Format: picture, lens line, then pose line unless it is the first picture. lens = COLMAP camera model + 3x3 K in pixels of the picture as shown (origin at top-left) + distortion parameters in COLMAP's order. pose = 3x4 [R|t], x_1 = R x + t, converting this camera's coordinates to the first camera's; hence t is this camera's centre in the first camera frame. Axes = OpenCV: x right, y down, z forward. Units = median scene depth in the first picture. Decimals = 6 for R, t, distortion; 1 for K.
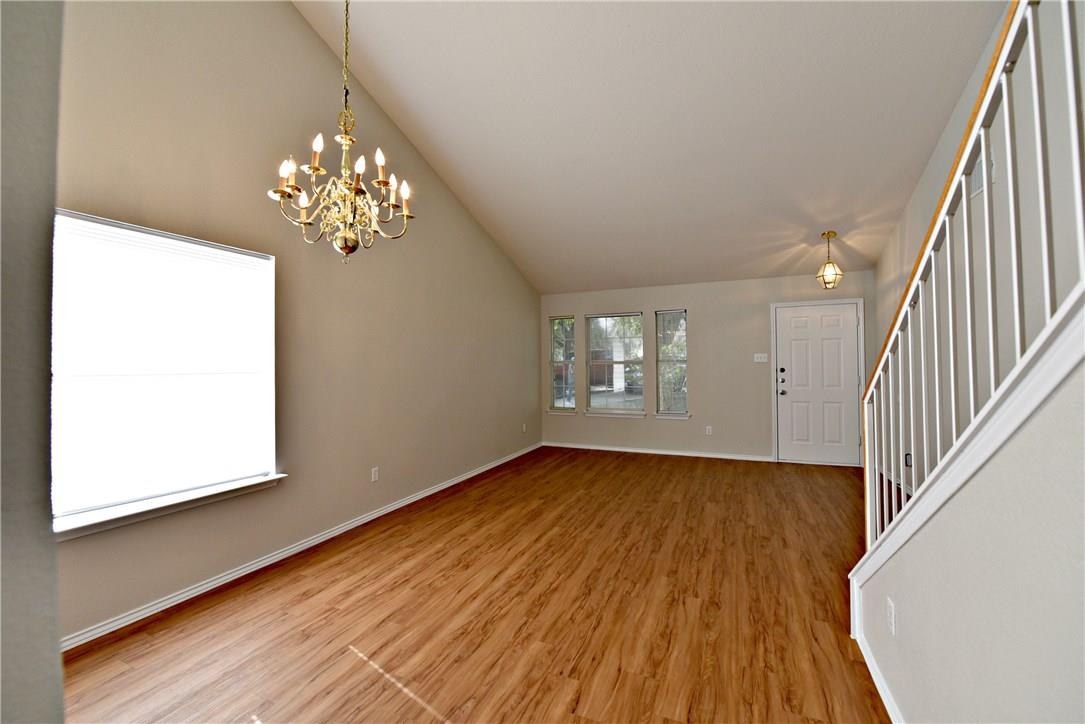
lens RADIAL K [[432.3, 0, 545.7], [0, 432.3, 357.3], [0, 0, 1]] dist [-0.023914, -0.000084]
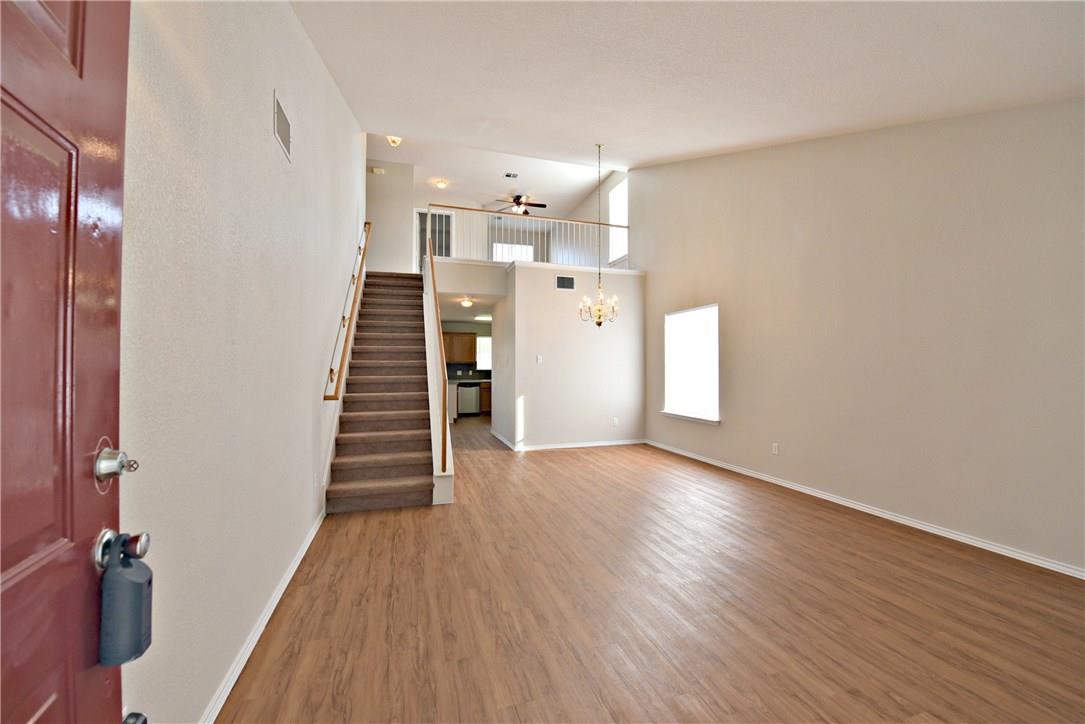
lens RADIAL K [[432.3, 0, 544.6], [0, 432.3, 361.7], [0, 0, 1]] dist [-0.023914, -0.000084]
pose [[-0.749804, 0.004162, -0.661647, 1.154980], [0.017736, 0.999747, -0.013810, 0.034025], [0.661423, -0.022090, -0.749688, 1.872889]]
